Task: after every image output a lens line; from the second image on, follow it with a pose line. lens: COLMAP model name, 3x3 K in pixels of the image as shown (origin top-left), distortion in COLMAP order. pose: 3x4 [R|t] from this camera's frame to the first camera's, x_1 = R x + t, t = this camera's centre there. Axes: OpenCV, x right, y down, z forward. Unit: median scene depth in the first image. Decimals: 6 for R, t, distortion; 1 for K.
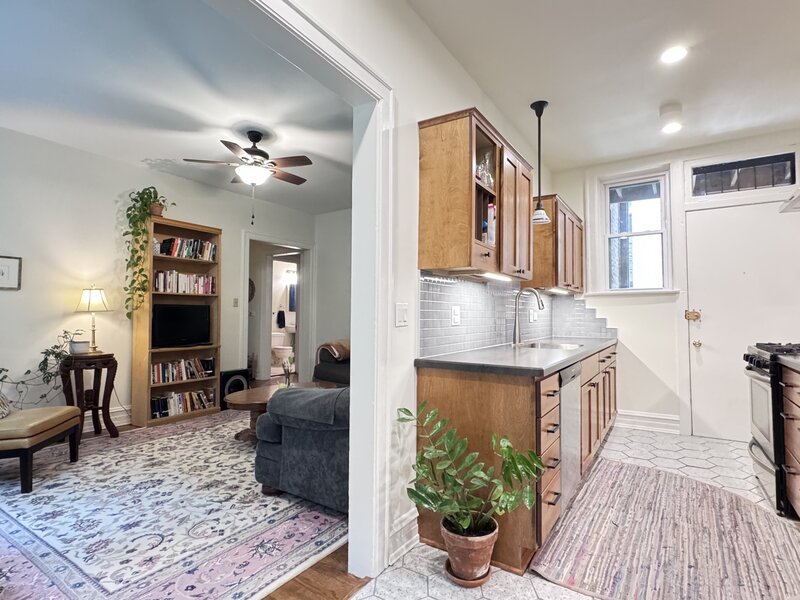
lens RADIAL K [[427.3, 0, 402.1], [0, 427.3, 299.2], [0, 0, 1]] dist [-0.000523, 0.000120]
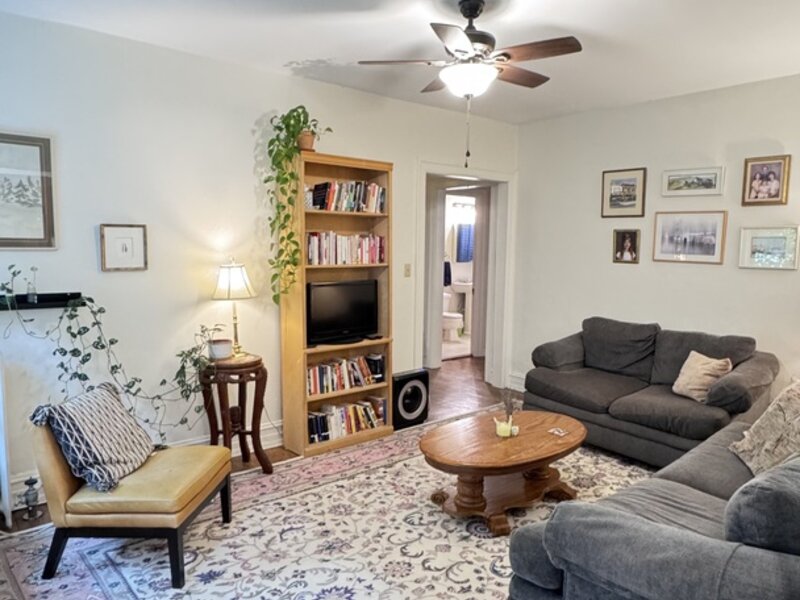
lens RADIAL K [[567.5, 0, 400.6], [0, 567.5, 303.7], [0, 0, 1]] dist [-0.004018, -0.001645]
pose [[0.955474, 0.040446, -0.292290, -0.173096], [0.002246, 0.989536, 0.144268, -0.088268], [0.295067, -0.138500, 0.945385, 0.182118]]
